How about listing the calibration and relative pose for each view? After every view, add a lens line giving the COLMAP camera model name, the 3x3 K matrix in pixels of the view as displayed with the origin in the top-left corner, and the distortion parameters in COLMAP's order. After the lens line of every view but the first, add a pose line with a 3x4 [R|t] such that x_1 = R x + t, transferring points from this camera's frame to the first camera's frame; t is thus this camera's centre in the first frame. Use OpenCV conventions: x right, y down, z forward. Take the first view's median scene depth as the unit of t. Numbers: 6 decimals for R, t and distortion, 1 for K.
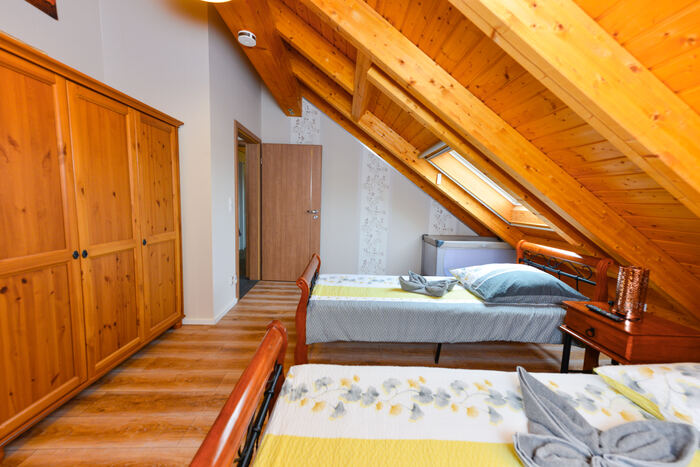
lens RADIAL K [[275.4, 0, 350.9], [0, 275.4, 231.9], [0, 0, 1]] dist [0.019078, -0.000017]
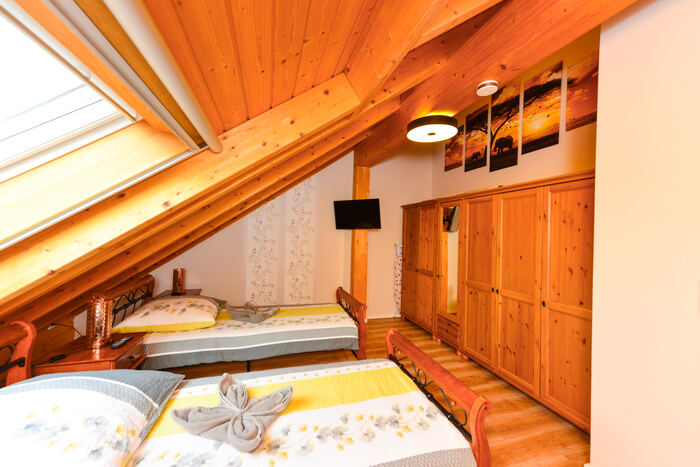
lens RADIAL K [[275.4, 0, 350.9], [0, 275.4, 231.9], [0, 0, 1]] dist [0.019078, -0.000017]
pose [[-0.962728, -0.056197, -0.264568, 0.299594], [-0.082313, 0.992654, 0.088677, -0.303426], [0.257641, 0.107149, -0.960281, 2.025145]]
